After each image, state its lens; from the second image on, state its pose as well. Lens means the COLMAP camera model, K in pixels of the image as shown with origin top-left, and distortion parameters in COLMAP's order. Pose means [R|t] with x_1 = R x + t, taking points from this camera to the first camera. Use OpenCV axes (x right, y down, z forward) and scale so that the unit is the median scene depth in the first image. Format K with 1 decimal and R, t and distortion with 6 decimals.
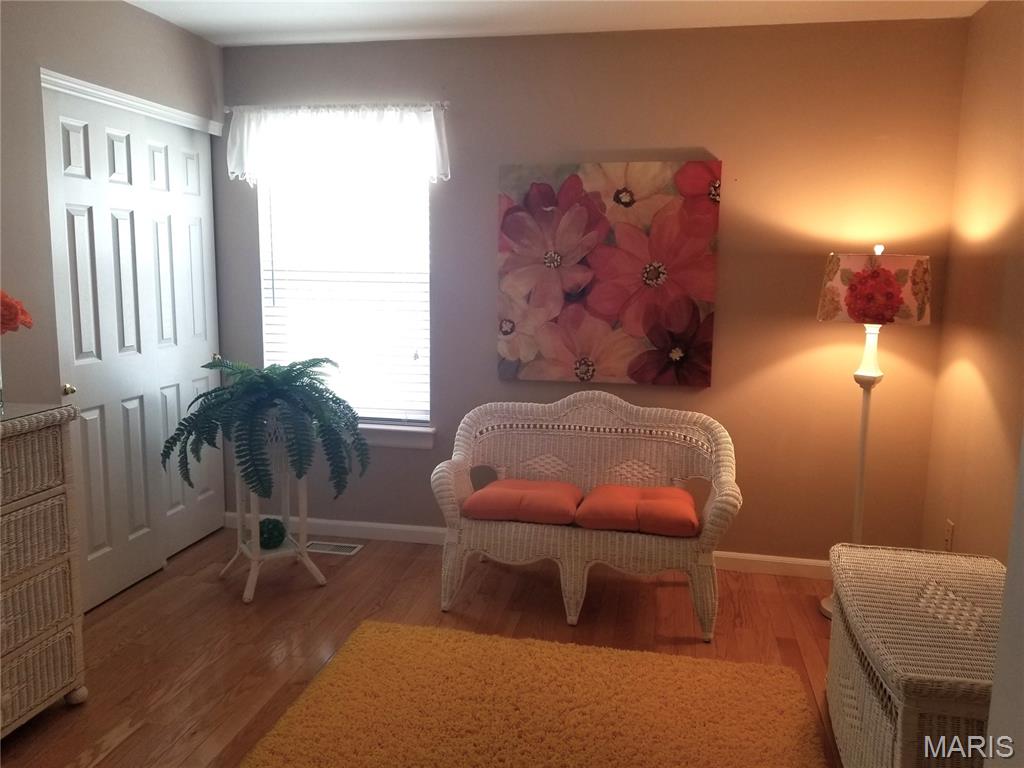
lens RADIAL K [[798.3, 0, 513.1], [0, 798.3, 375.4], [0, 0, 1]] dist [0.060307, -0.079745]
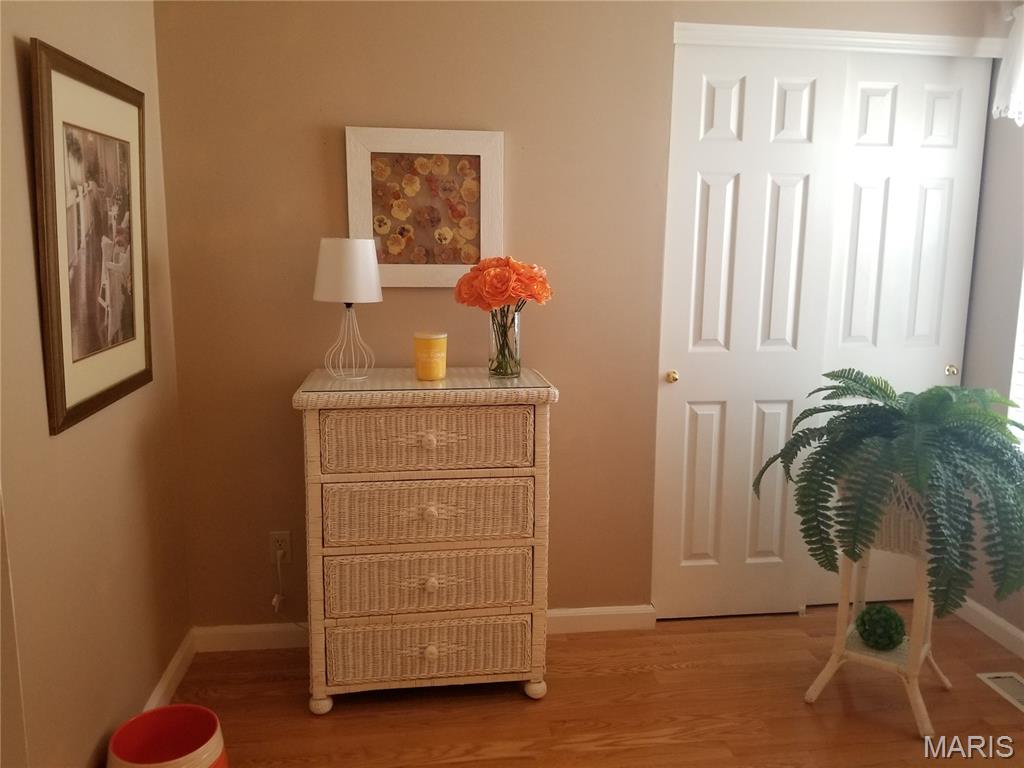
lens RADIAL K [[798.3, 0, 513.1], [0, 798.3, 375.4], [0, 0, 1]] dist [0.060307, -0.079745]
pose [[0.339888, 0.140716, -0.929879, 0.214771], [-0.136344, 0.985670, 0.099322, -0.045285], [0.930530, 0.093025, 0.354203, 0.458313]]
